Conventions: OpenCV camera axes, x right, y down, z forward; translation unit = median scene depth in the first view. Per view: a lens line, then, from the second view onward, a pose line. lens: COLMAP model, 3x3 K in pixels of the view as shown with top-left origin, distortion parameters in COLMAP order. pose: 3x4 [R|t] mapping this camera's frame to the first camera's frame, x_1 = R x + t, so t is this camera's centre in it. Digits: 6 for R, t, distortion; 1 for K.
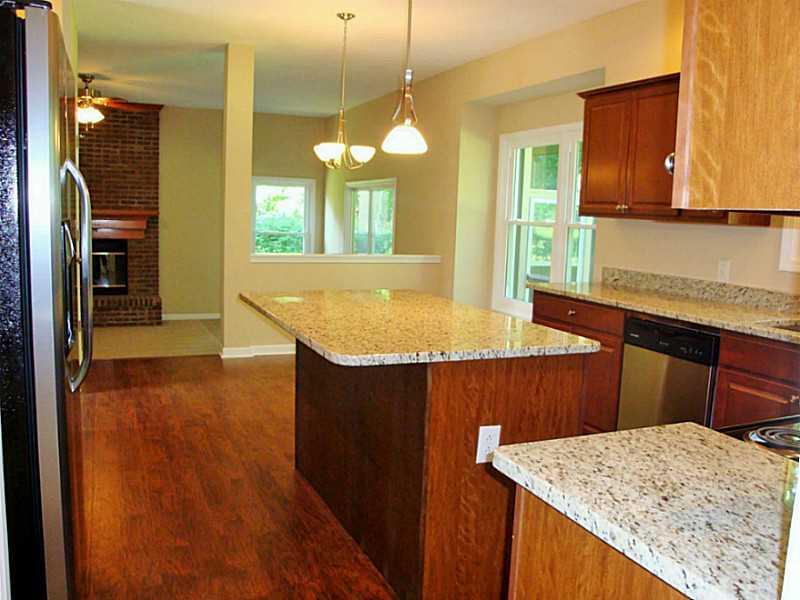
lens RADIAL K [[729.1, 0, 400.6], [0, 729.1, 302.1], [0, 0, 1]] dist [0.050532, 0.005456]
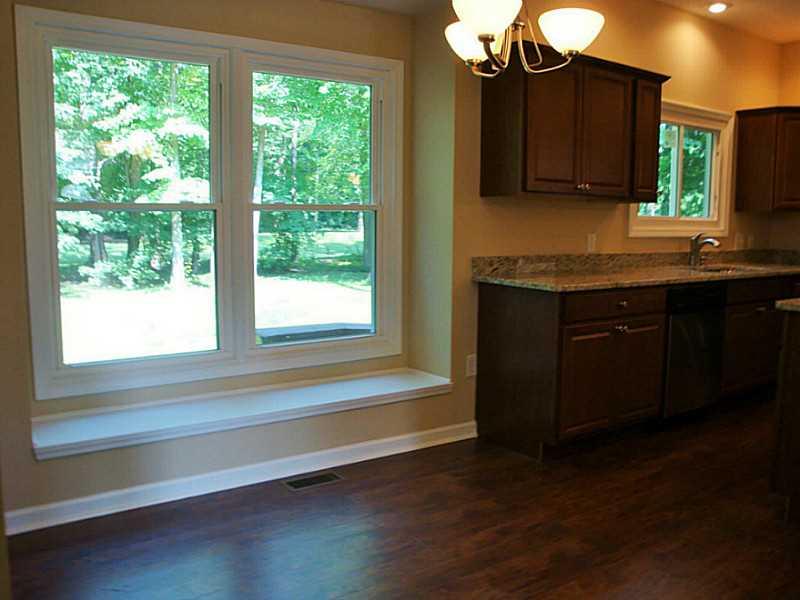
lens RADIAL K [[729.1, 0, 400.6], [0, 729.1, 302.1], [0, 0, 1]] dist [0.050532, 0.005456]
pose [[-0.232471, -0.136348, 0.962999, -0.527034], [0.108808, 0.980263, 0.165059, -0.152252], [-0.966498, 0.143153, -0.213047, 1.362851]]
